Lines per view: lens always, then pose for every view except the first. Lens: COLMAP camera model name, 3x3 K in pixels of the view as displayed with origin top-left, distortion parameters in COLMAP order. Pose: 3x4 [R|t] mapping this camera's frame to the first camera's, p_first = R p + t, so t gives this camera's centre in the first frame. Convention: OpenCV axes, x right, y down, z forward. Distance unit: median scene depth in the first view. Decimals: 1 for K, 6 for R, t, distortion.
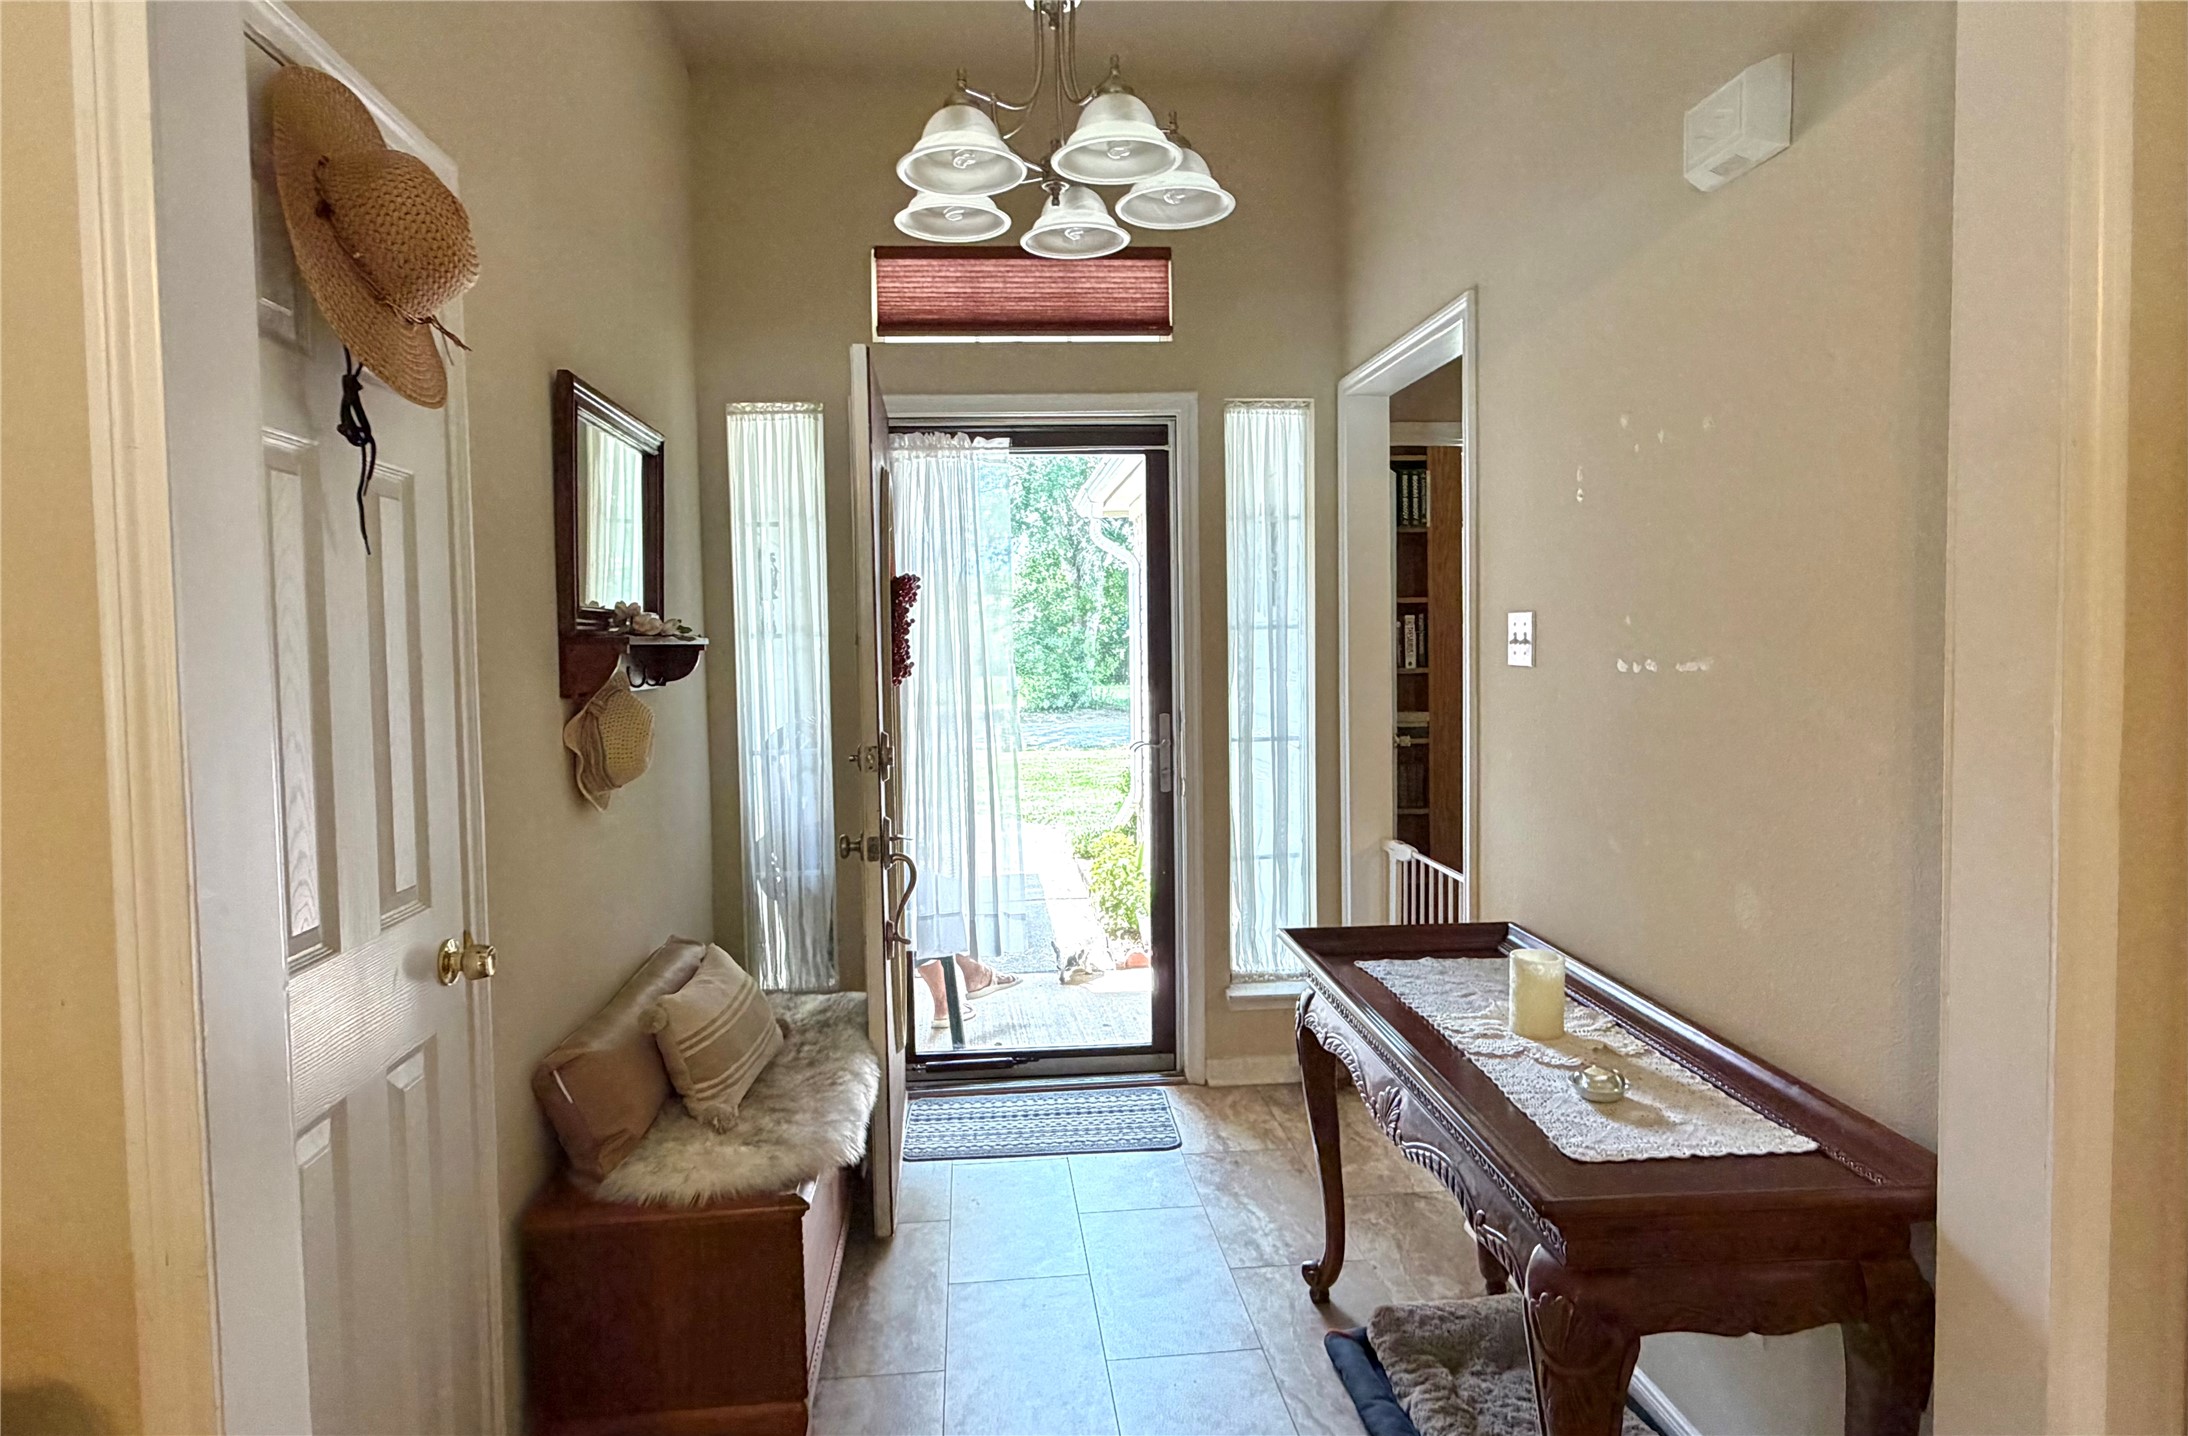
lens RADIAL K [[1231.4, 0, 1090.2], [0, 1231.4, 710.1], [0, 0, 1]] dist [-0.001292, -0.000010]
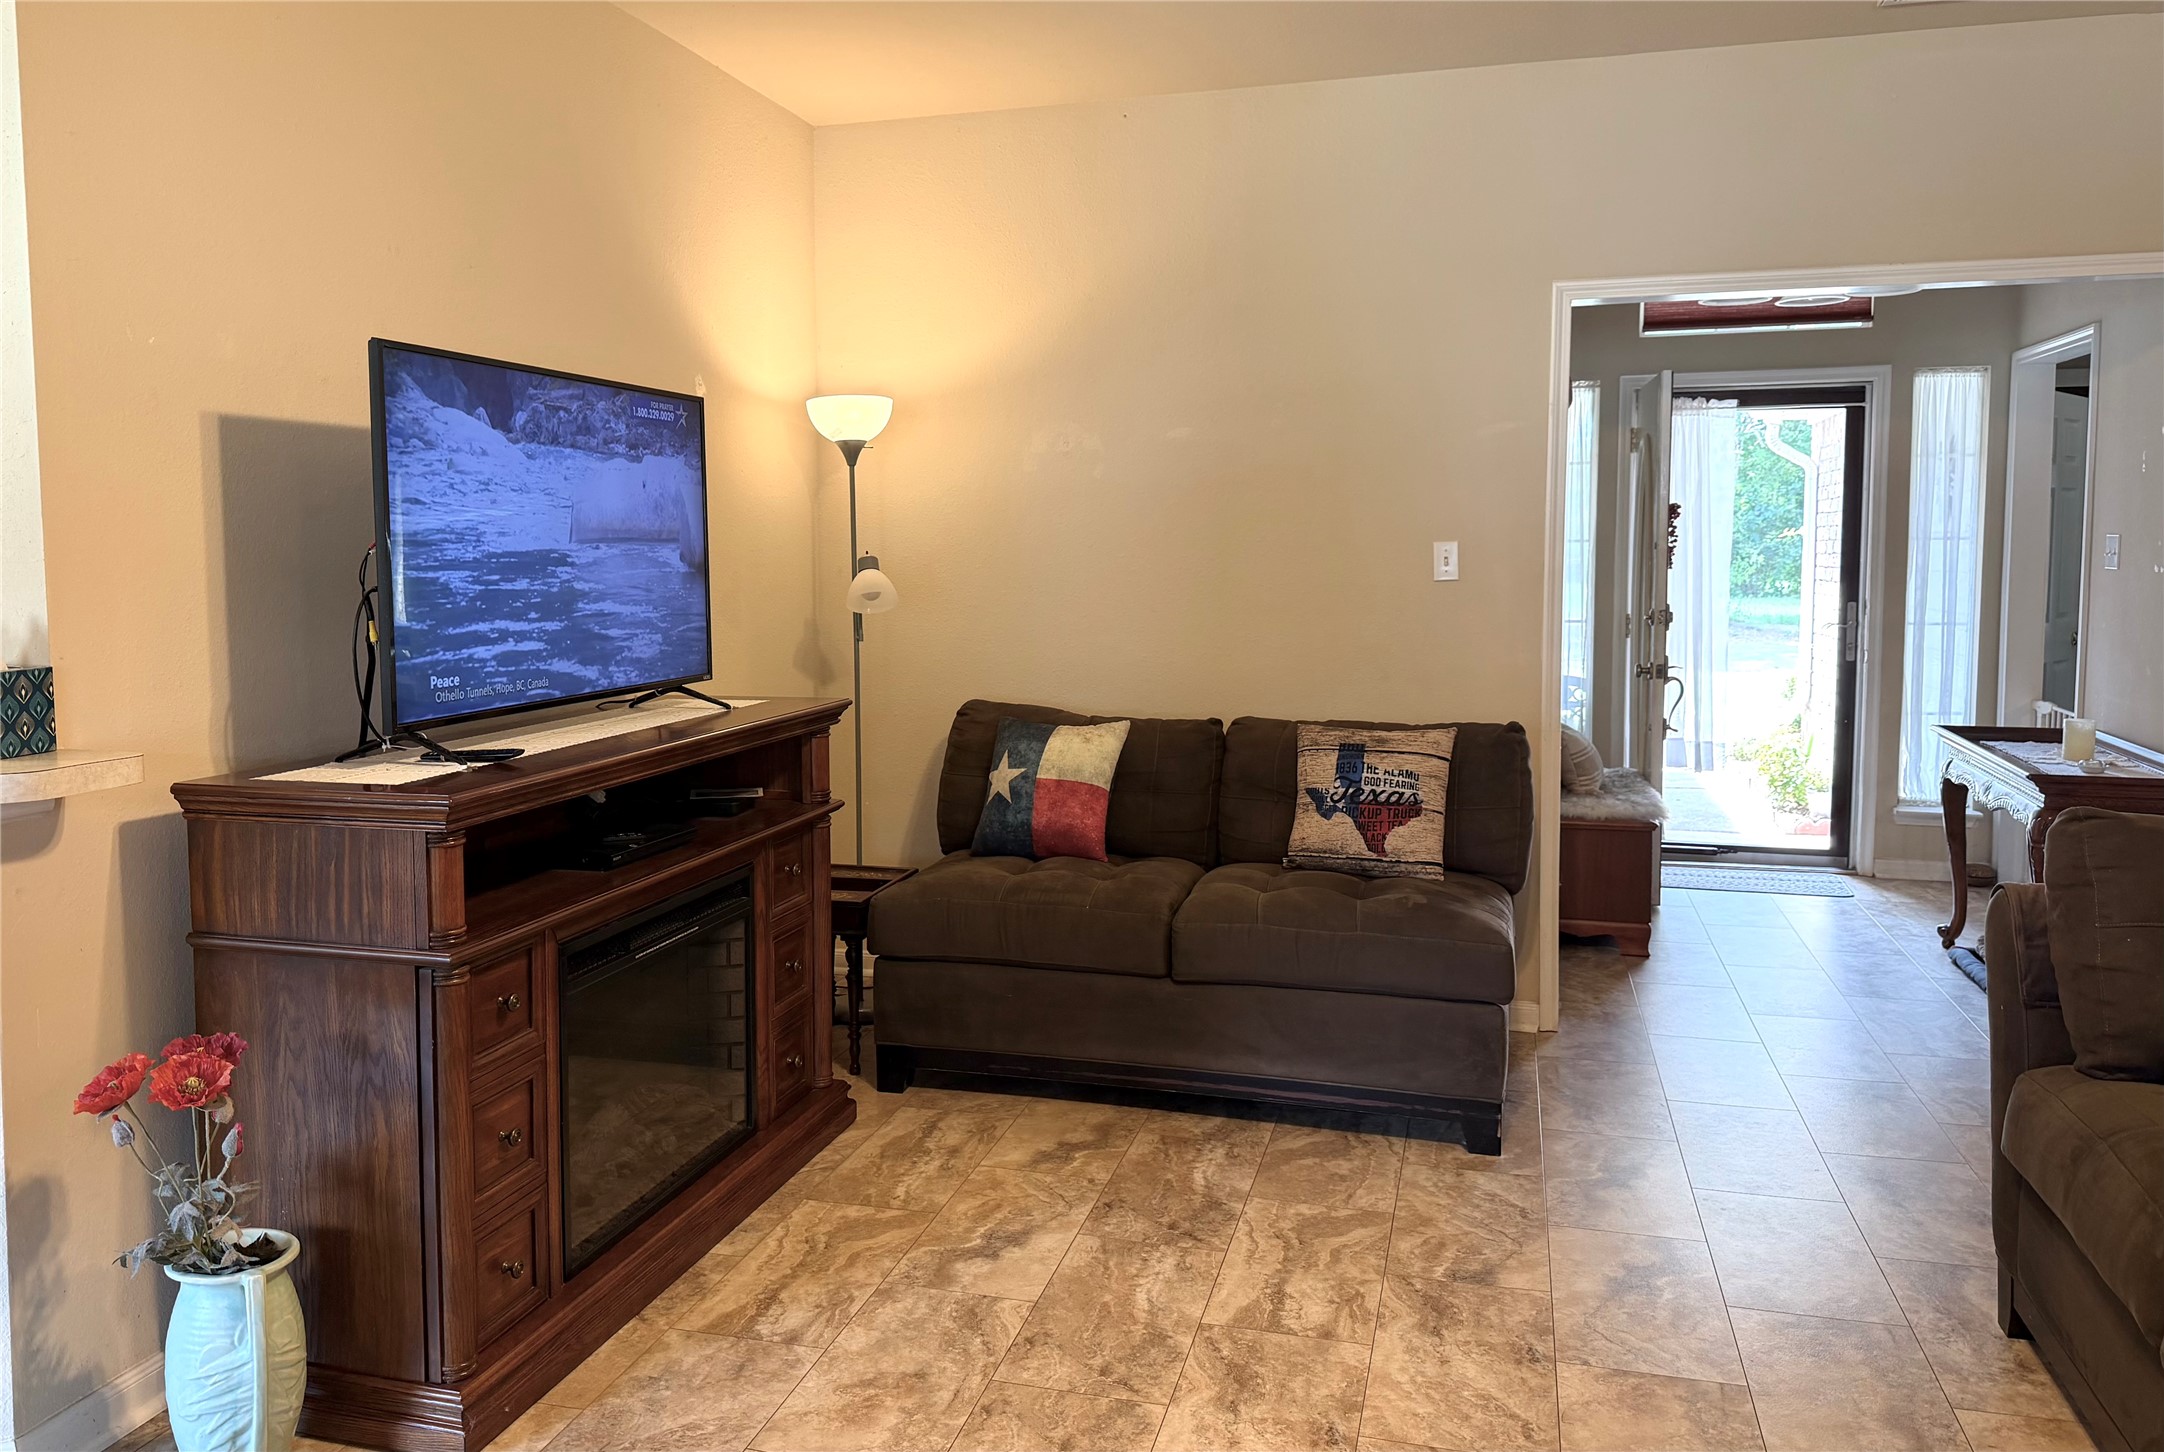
lens RADIAL K [[1605.8, 0, 1050.5], [0, 1605.8, 662.1], [0, 0, 1]] dist [0.006113, -0.002486]
pose [[0.927157, 0.041786, -0.372335, -0.096218], [-0.032401, 0.998981, 0.031430, 0.042218], [0.373269, -0.017077, 0.927566, -0.969964]]
